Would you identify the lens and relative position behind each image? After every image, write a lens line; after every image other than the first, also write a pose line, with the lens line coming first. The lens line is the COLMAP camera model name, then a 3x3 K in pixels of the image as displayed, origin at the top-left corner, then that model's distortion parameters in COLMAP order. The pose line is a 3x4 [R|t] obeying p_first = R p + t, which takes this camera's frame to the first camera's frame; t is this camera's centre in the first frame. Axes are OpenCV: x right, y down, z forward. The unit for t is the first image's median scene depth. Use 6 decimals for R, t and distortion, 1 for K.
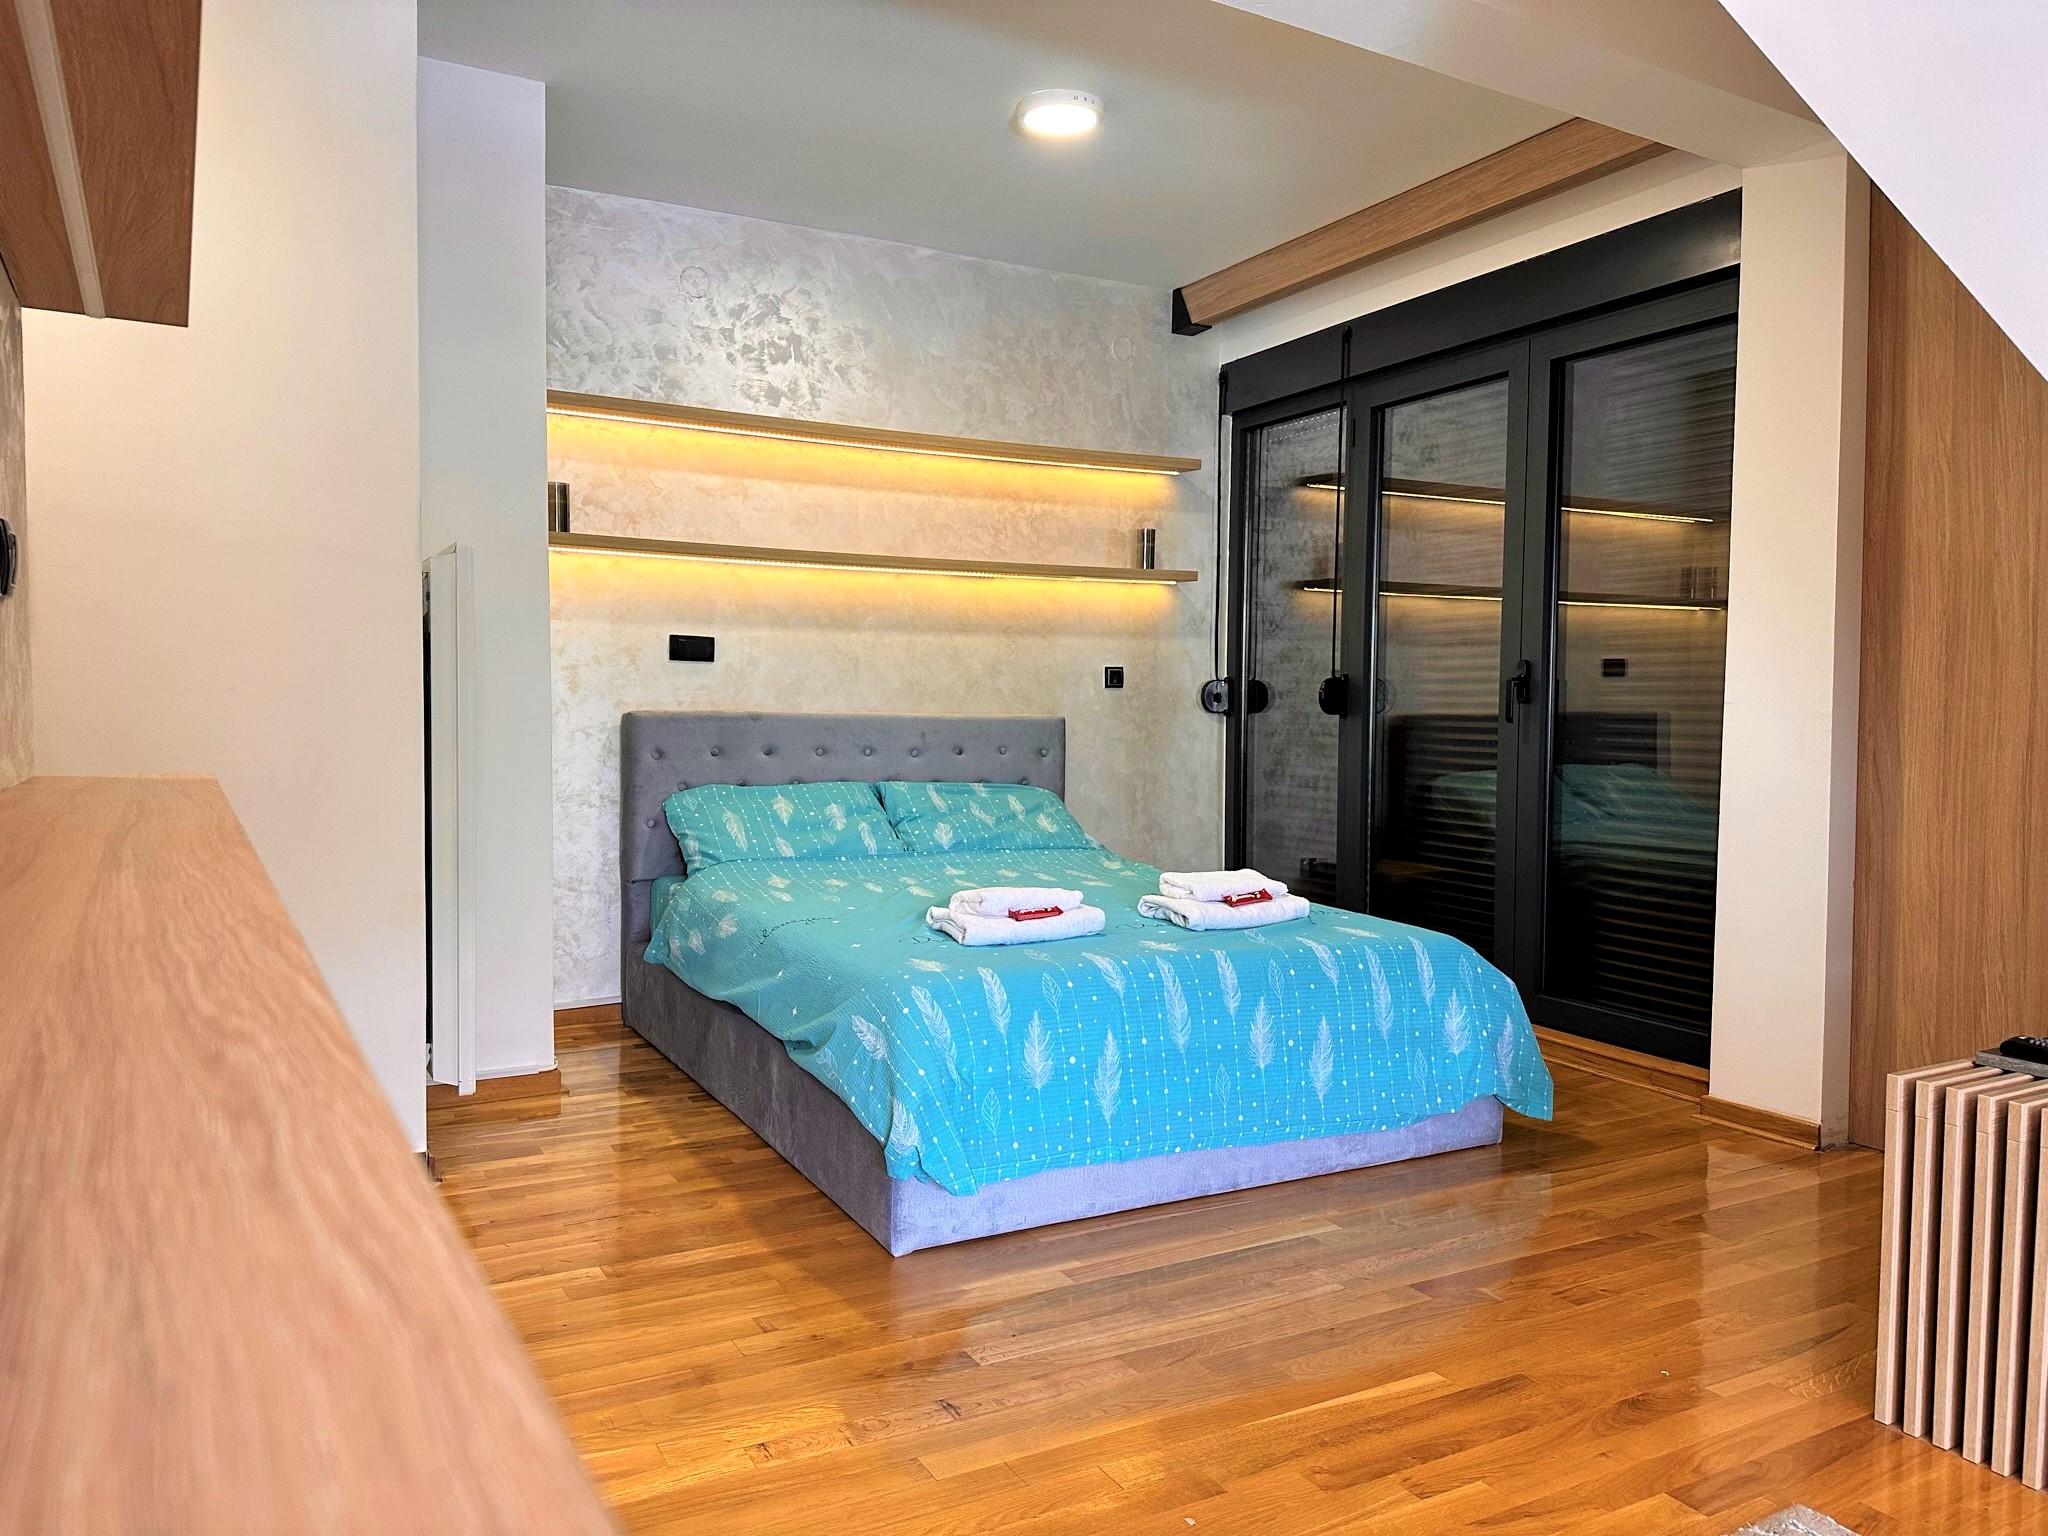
lens RADIAL K [[1433.5, 0, 1036.8], [0, 1433.5, 777.5], [0, 0, 1]] dist [0.074127, -0.098112]
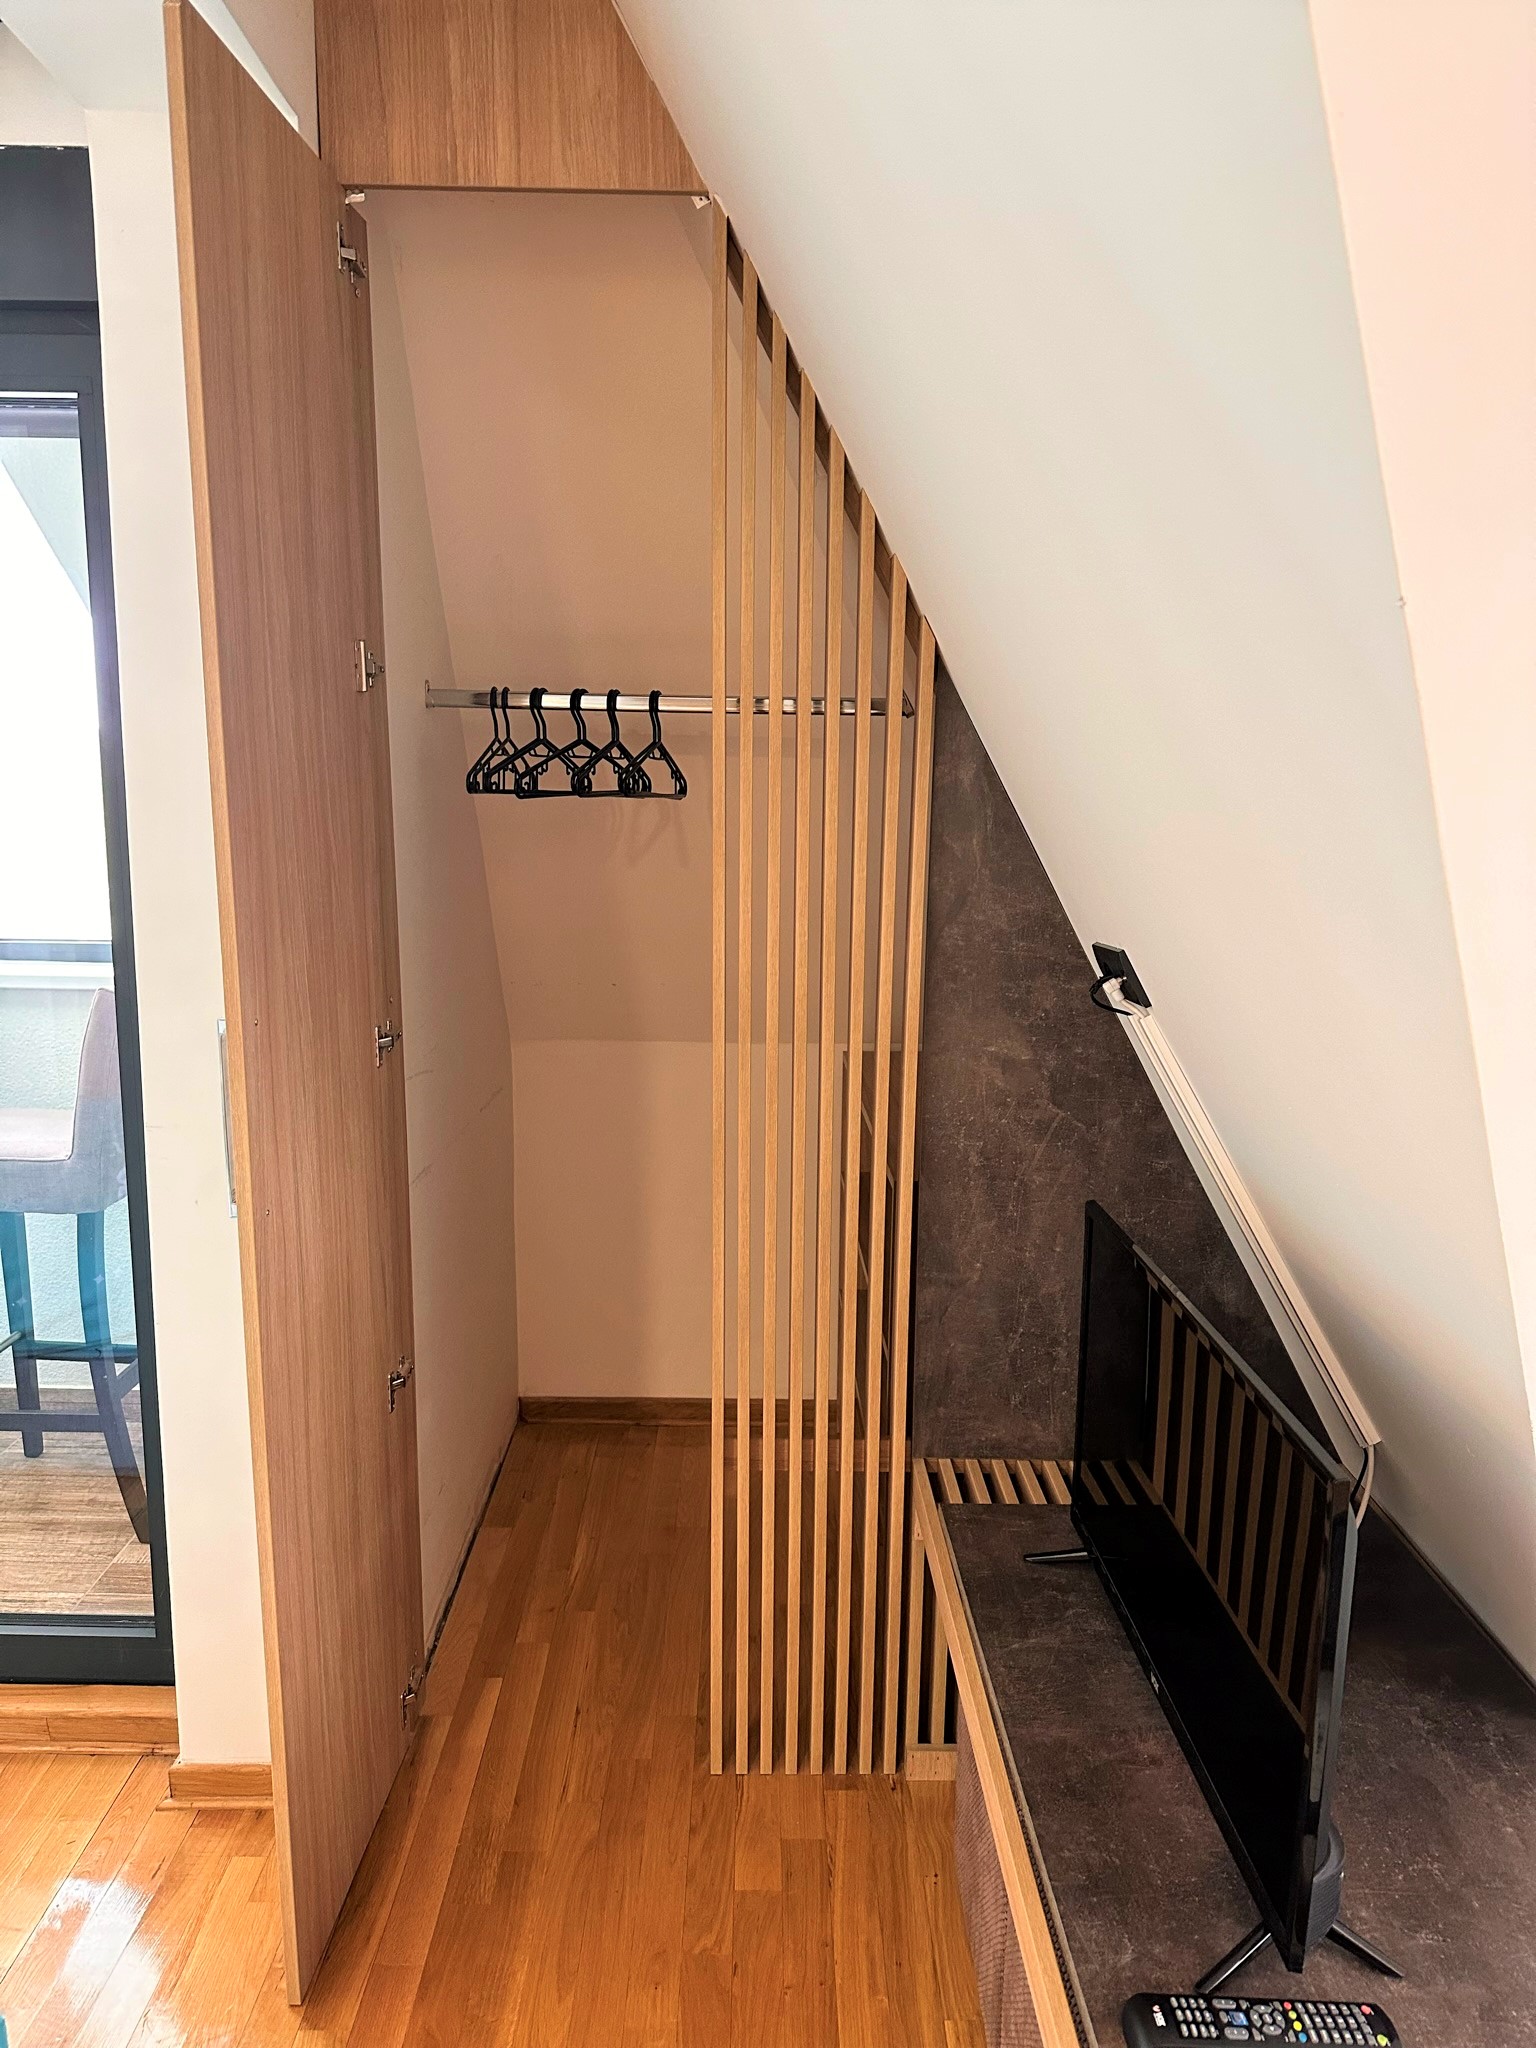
lens RADIAL K [[1433.5, 0, 758.9], [0, 1433.5, 1030.6], [0, 0, 1]] dist [0.074127, -0.098112]
pose [[0.481317, -0.153424, 0.863015, 0.087921], [0.035325, 0.987158, 0.155792, -0.135760], [-0.875835, -0.044499, 0.480555, 0.424476]]
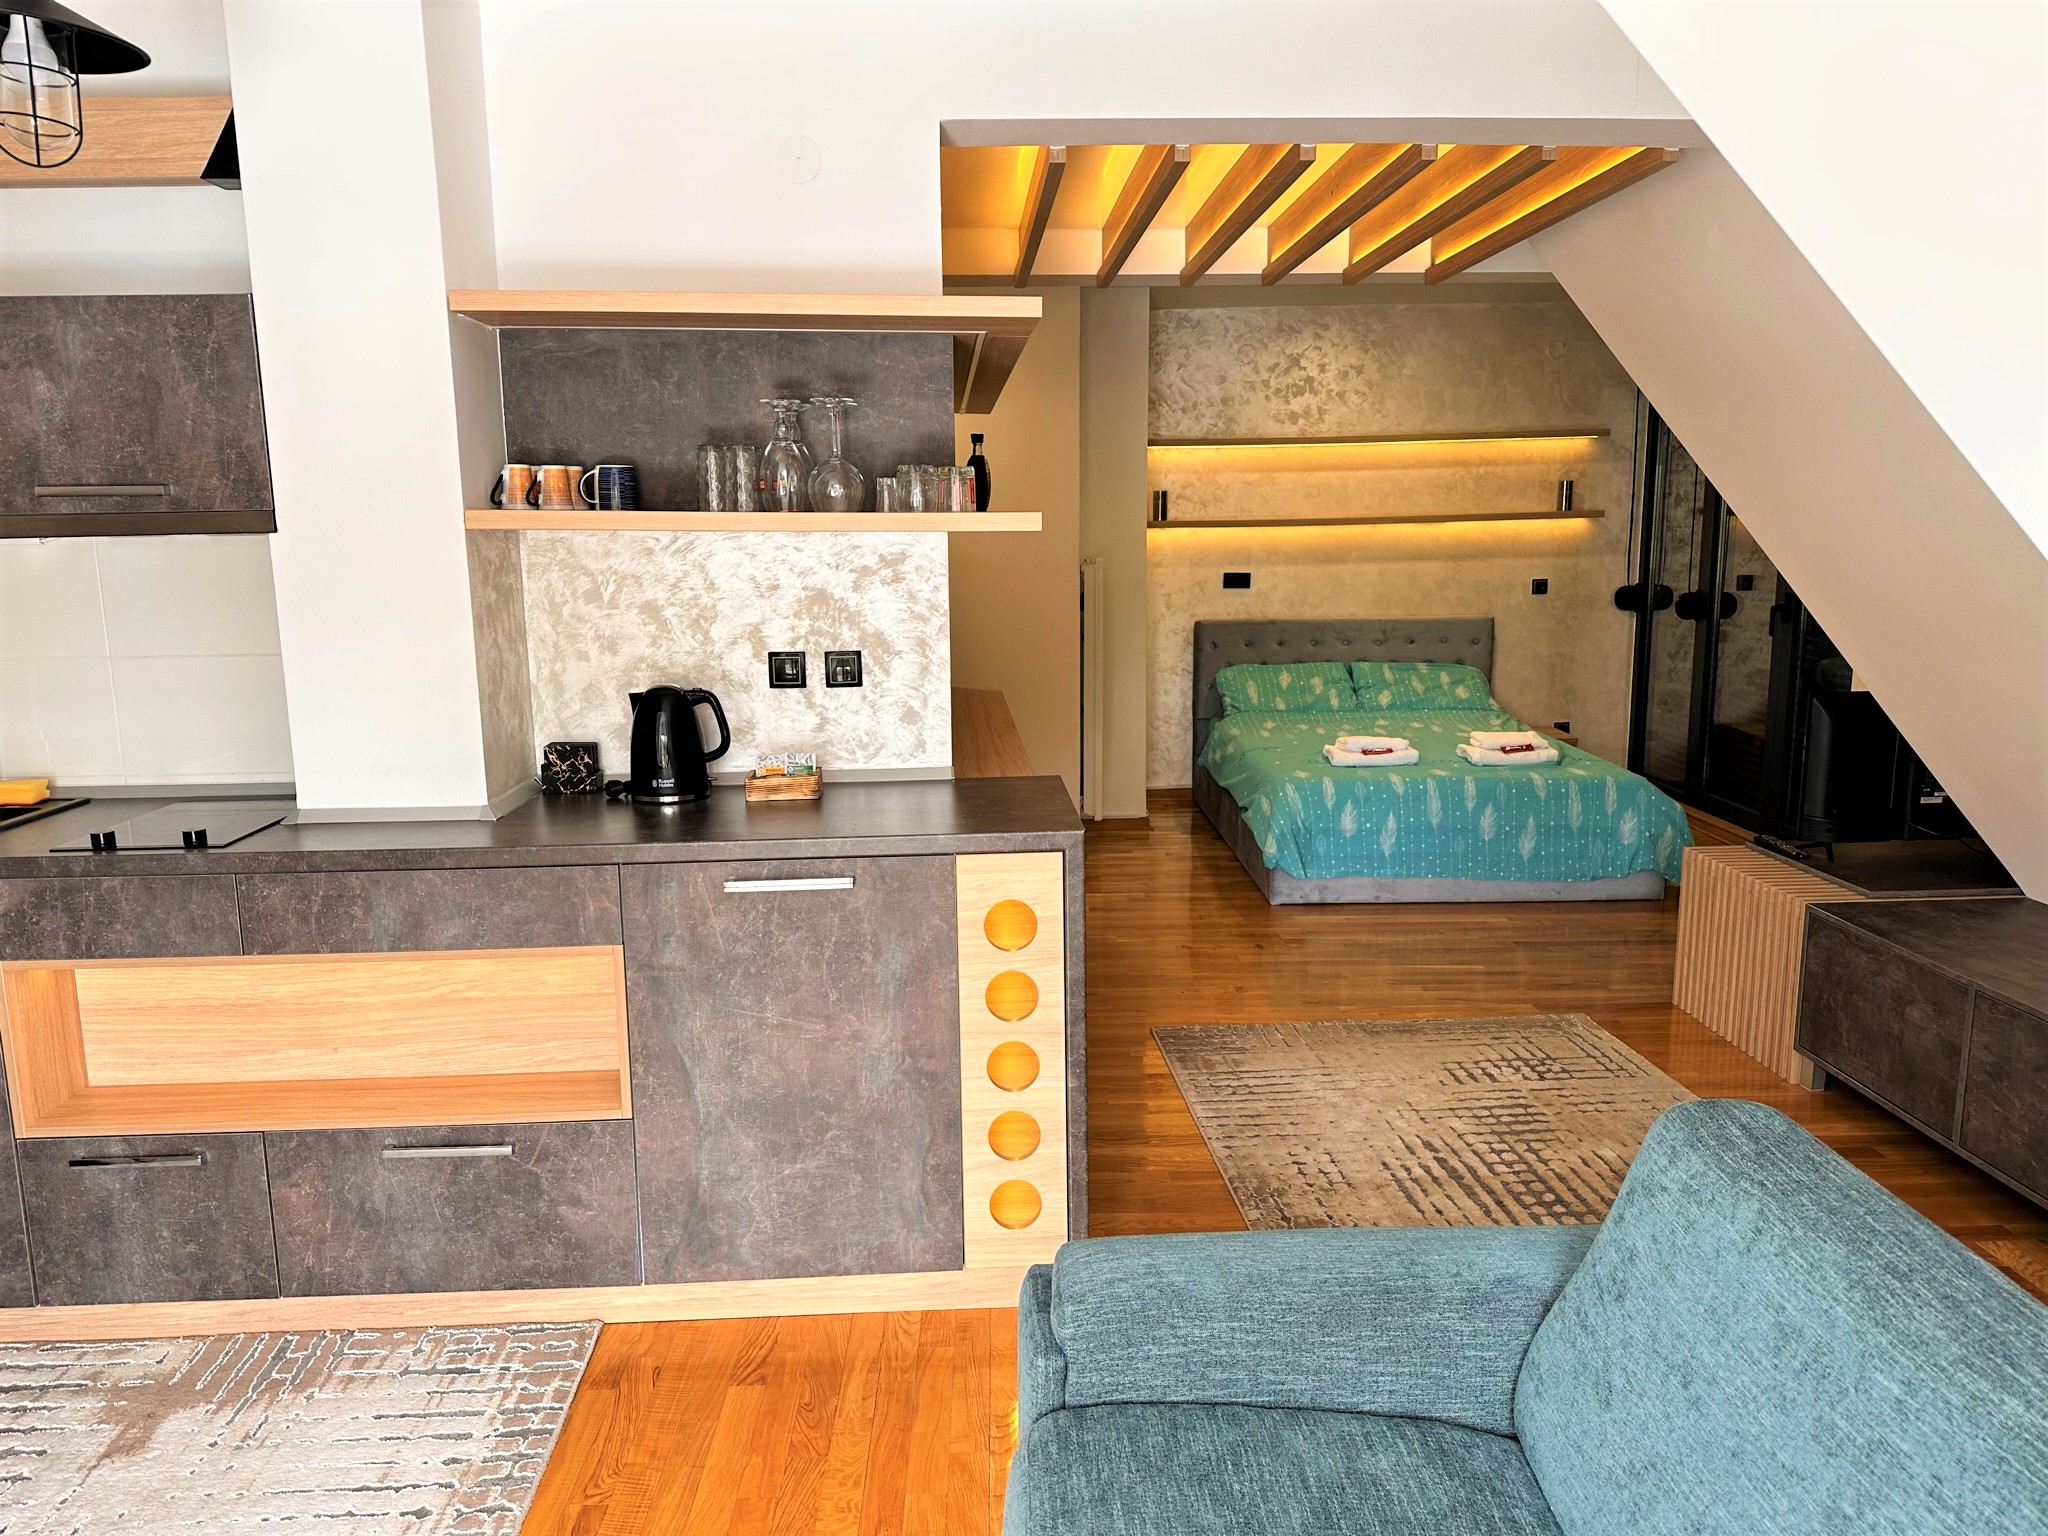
lens RADIAL K [[1433.5, 0, 989.2], [0, 1433.5, 797.5], [0, 0, 1]] dist [0.074127, -0.098112]
pose [[0.877938, 0.069912, -0.473642, 0.326606], [-0.001861, 0.989772, 0.142646, -0.081269], [0.478771, -0.124353, 0.869089, -0.639012]]
